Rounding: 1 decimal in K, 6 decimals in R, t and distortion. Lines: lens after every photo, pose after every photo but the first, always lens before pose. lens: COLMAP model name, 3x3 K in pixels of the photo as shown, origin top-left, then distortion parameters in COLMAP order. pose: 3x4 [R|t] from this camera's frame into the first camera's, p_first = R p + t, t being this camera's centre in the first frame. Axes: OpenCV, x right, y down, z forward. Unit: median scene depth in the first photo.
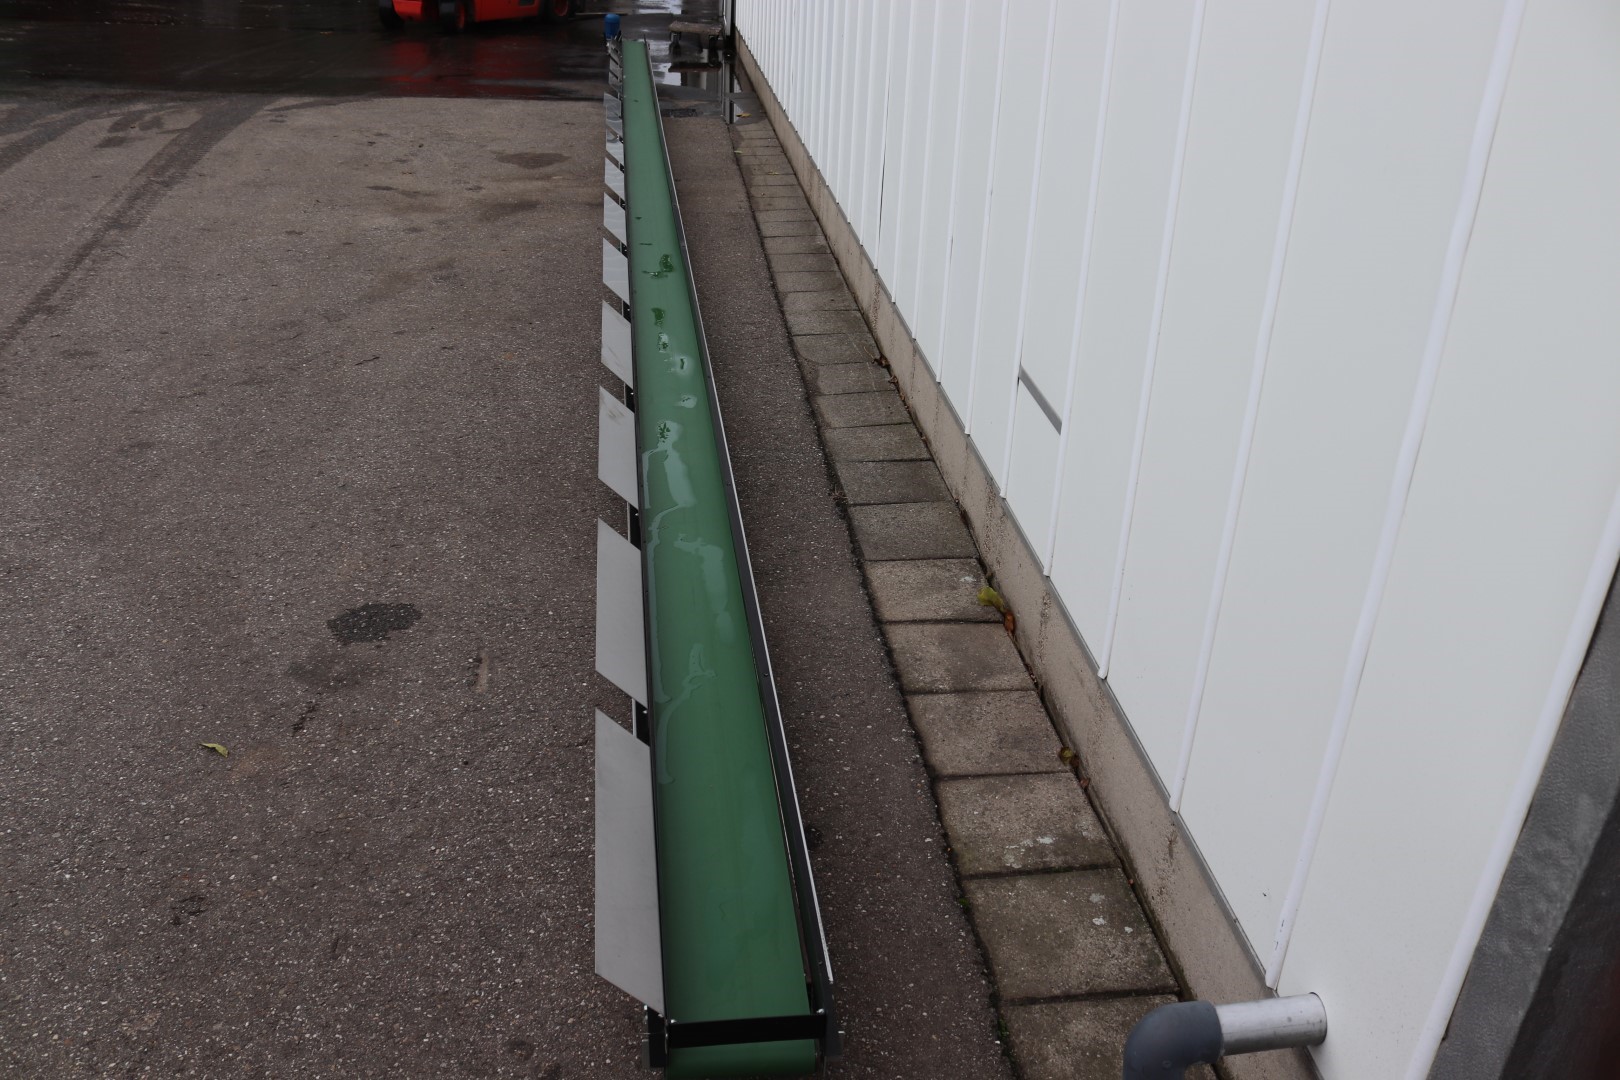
lens RADIAL K [[1351.2, 0, 814.0], [0, 1351.2, 566.0], [0, 0, 1]] dist [-0.173836, 0.151603]
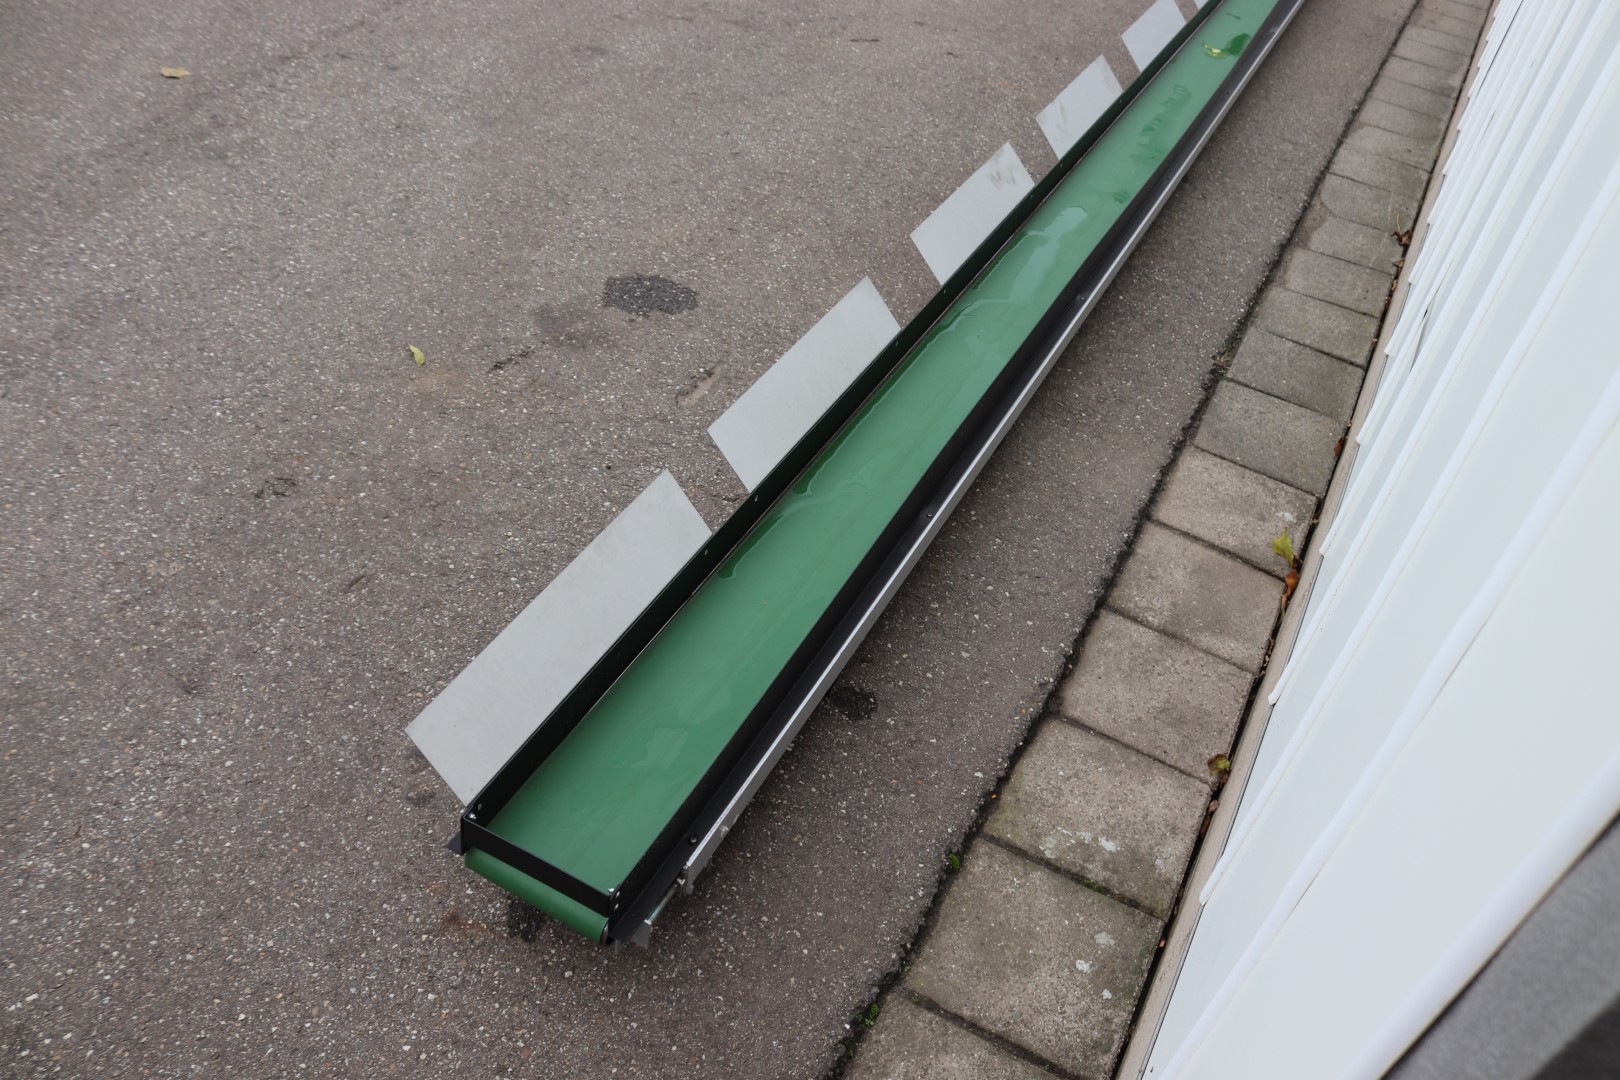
lens RADIAL K [[1351.2, 0, 814.0], [0, 1351.2, 566.0], [0, 0, 1]] dist [-0.173836, 0.151603]
pose [[0.829839, 0.433892, -0.350864, 0.197563], [-0.360387, 0.896799, 0.256656, -0.076241], [0.426015, -0.086536, 0.900568, 0.173039]]
